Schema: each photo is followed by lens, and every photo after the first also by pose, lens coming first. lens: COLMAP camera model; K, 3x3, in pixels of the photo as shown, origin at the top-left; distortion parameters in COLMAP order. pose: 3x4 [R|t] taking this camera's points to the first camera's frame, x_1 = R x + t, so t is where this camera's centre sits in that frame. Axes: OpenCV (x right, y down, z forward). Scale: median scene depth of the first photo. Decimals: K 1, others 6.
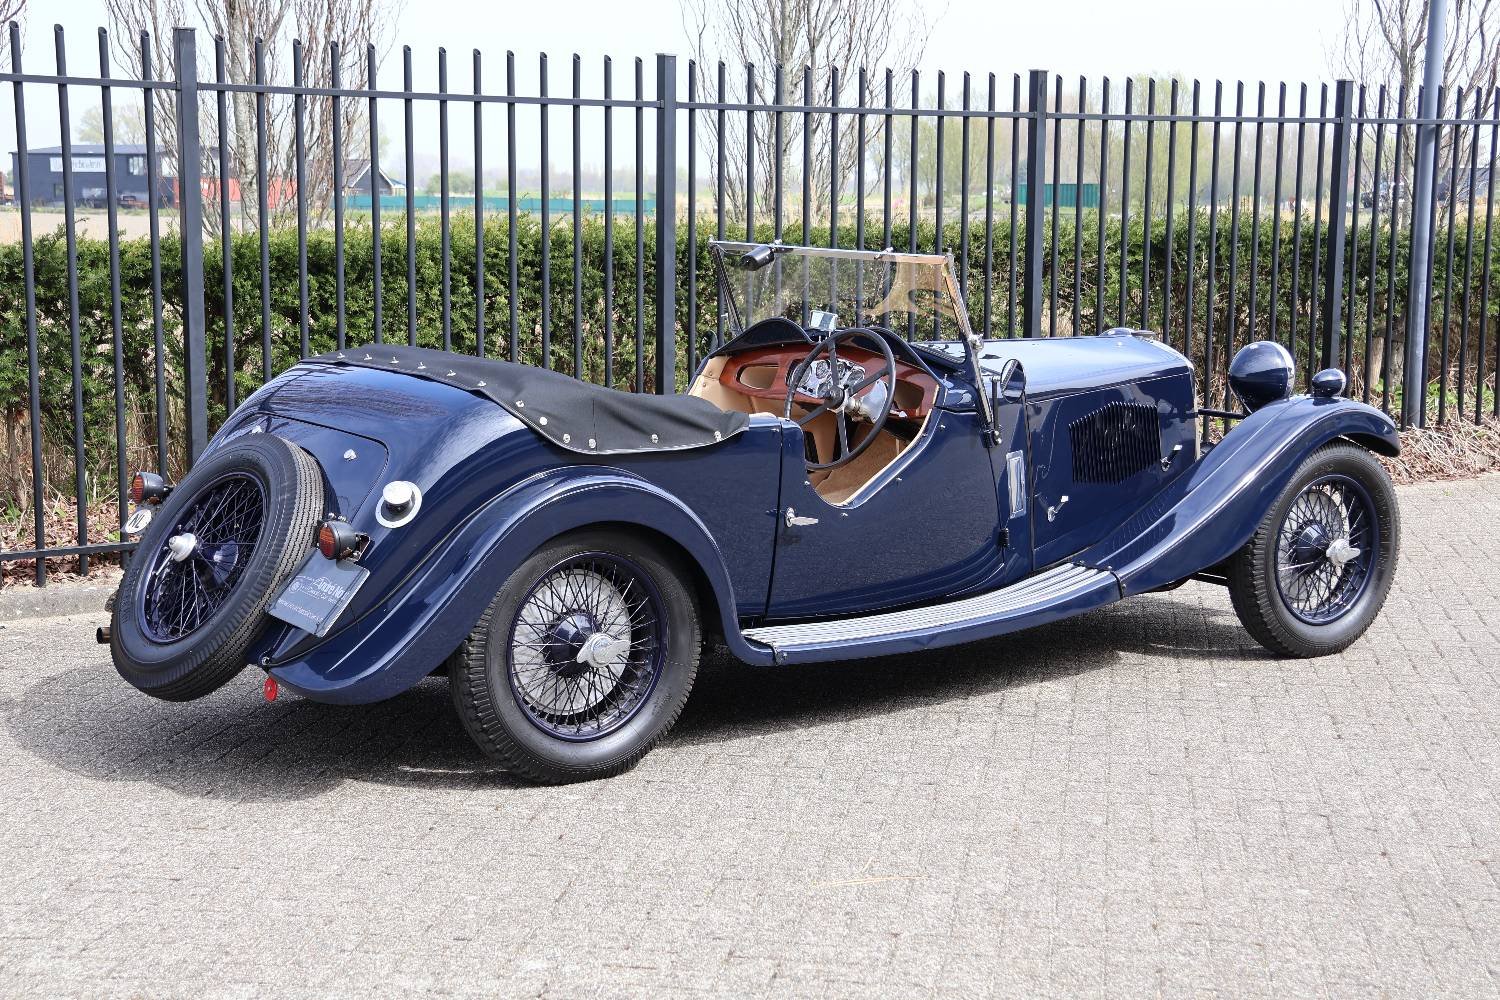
lens RADIAL K [[2353.7, 0, 743.3], [0, 2353.7, 484.1], [0, 0, 1]] dist [0.145778, 0.122180]
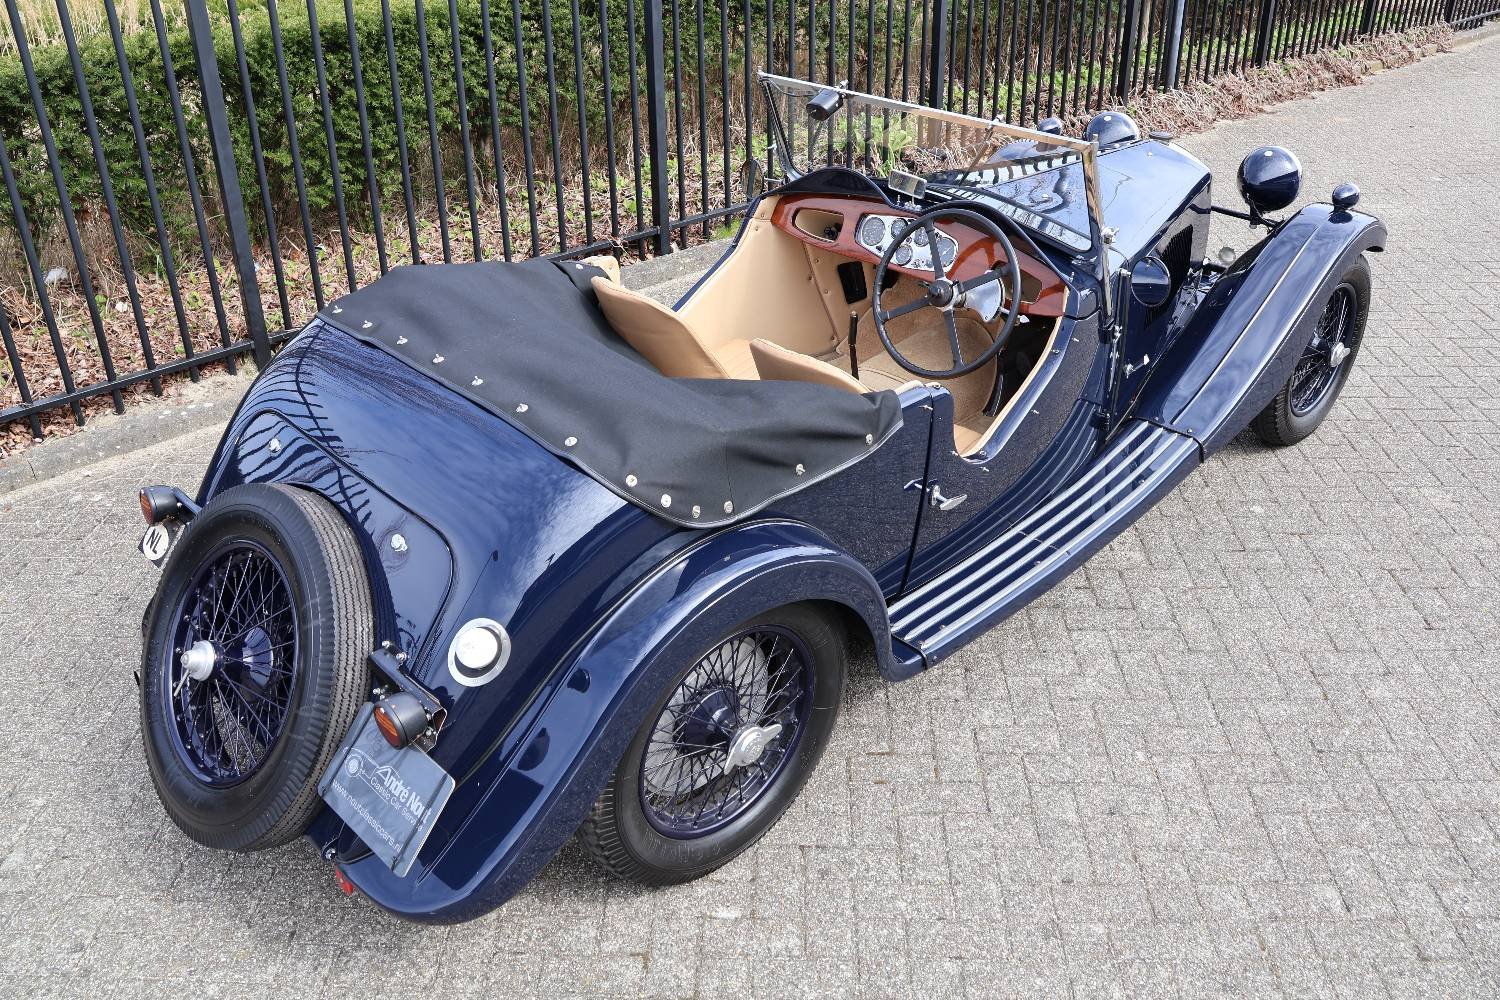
lens RADIAL K [[1244.2, 0, 750.0], [0, 1244.2, 500.0], [0, 0, 1]] dist [-0.102893, 0.005832]
pose [[0.993561, -0.068920, 0.089925, -0.071380], [0.030506, 0.927124, 0.373510, -0.126907], [-0.109113, -0.368362, 0.923257, 0.498126]]
